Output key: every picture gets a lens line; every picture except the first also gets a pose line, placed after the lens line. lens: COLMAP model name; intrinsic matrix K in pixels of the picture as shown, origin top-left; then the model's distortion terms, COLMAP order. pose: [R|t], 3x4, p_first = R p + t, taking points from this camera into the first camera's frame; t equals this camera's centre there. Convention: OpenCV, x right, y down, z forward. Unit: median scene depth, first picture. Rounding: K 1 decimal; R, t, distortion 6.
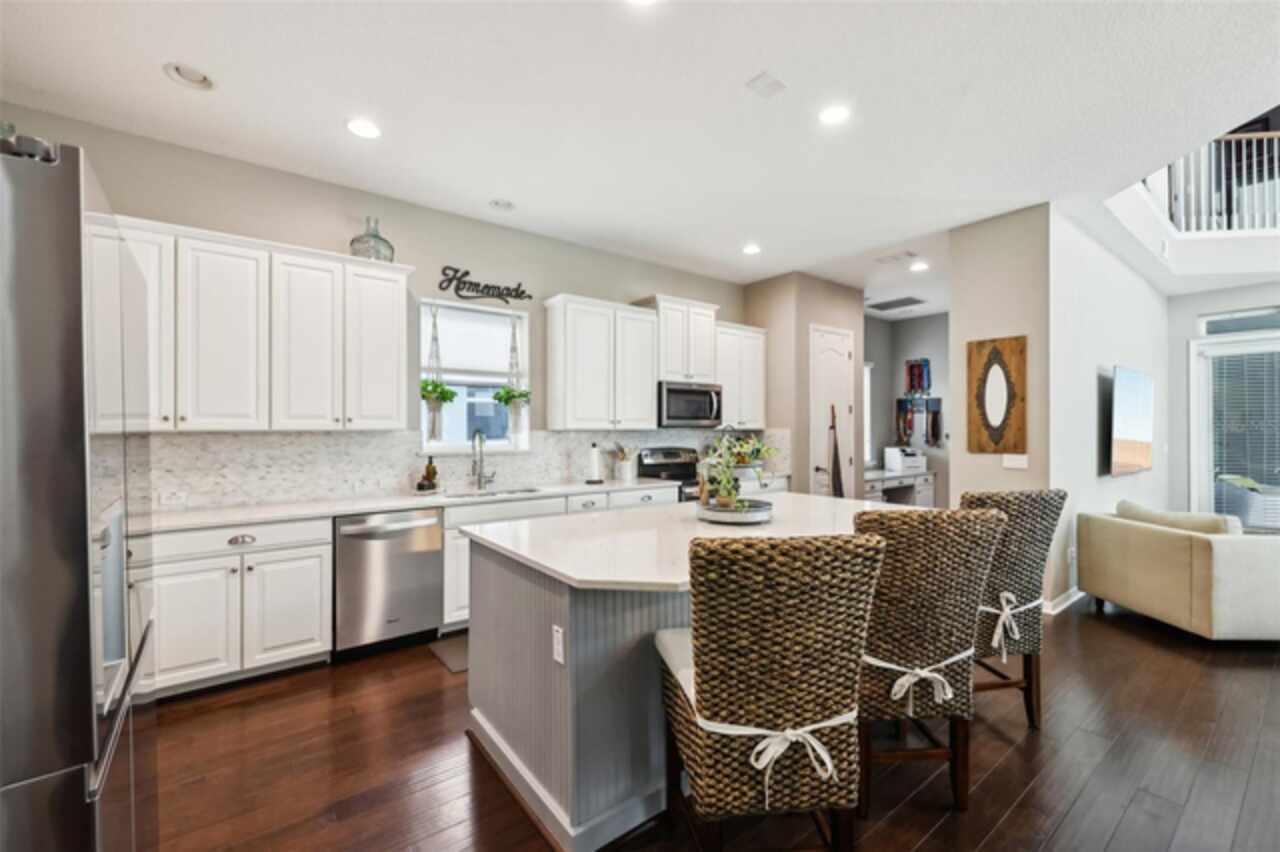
lens RADIAL K [[528.0, 0, 636.4], [0, 528.0, 425.4], [0, 0, 1]] dist [0.003020, -0.002437]
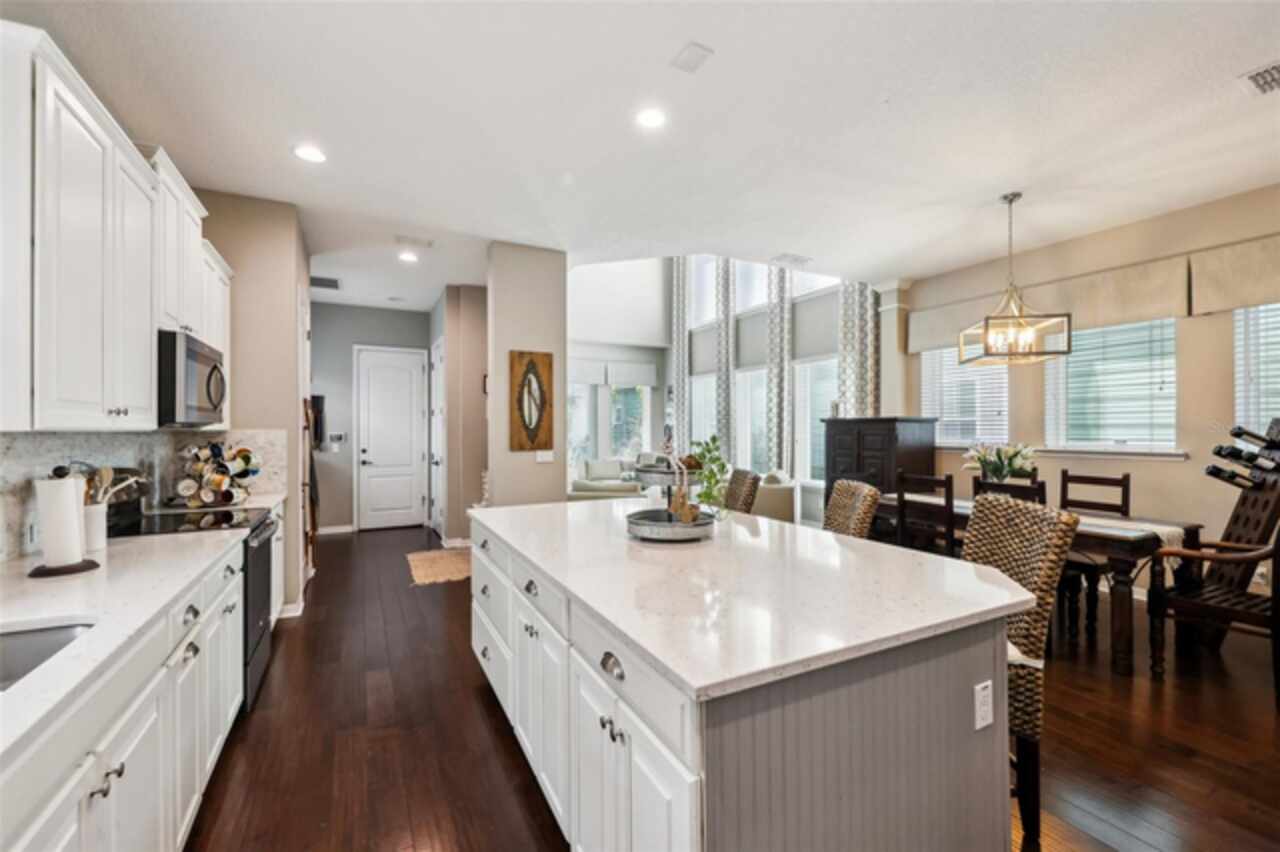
lens RADIAL K [[528.0, 0, 635.9], [0, 528.0, 427.2], [0, 0, 1]] dist [0.003020, -0.002437]
pose [[0.160054, 0.004363, 0.987099, -0.238155], [-0.004034, 0.999985, -0.003766, 0.002760], [-0.987100, -0.003379, 0.160070, 0.329560]]
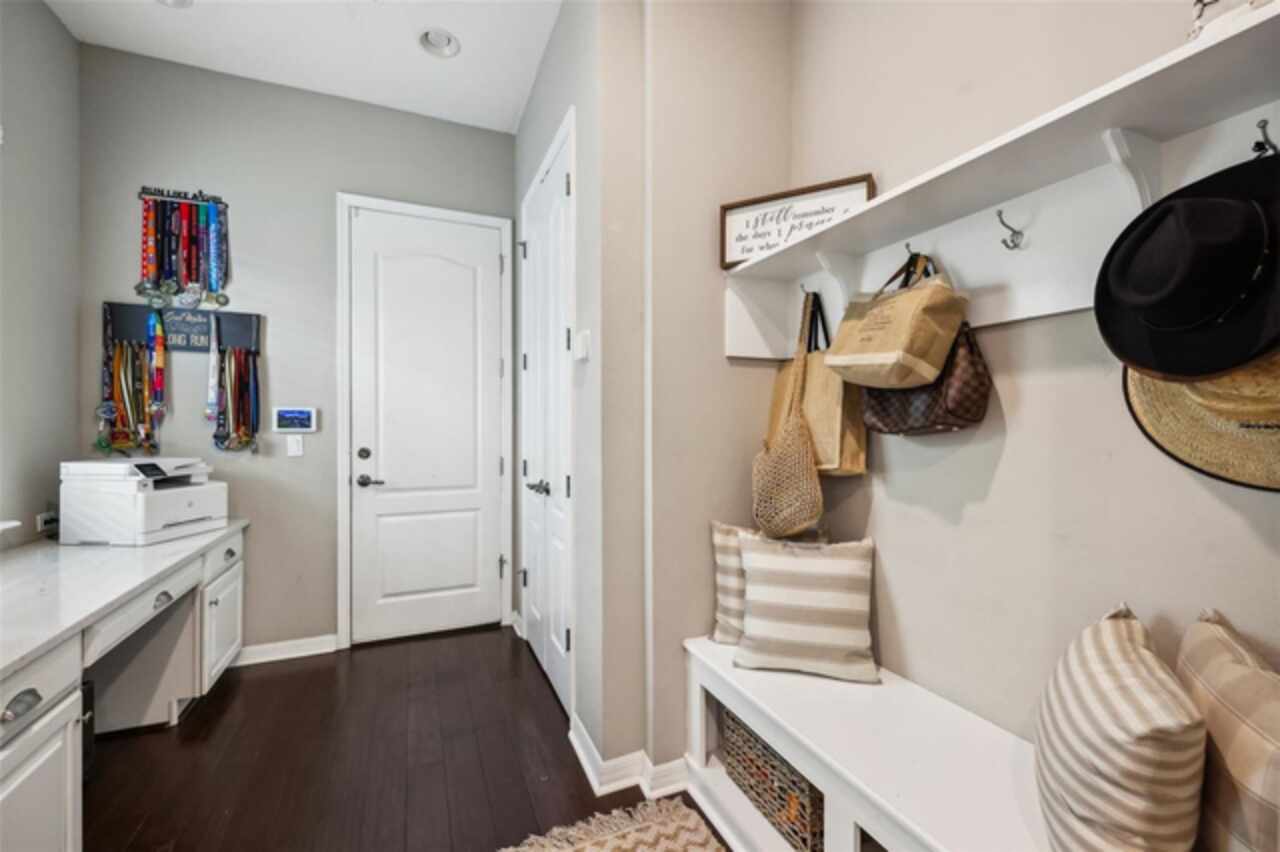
lens RADIAL K [[528.0, 0, 632.4], [0, 528.0, 429.6], [0, 0, 1]] dist [0.003020, -0.002437]
pose [[0.255918, -0.012510, 0.966618, 0.294790], [-0.008218, 0.999852, 0.015116, 0.019307], [-0.966664, -0.011812, 0.255777, 0.672504]]
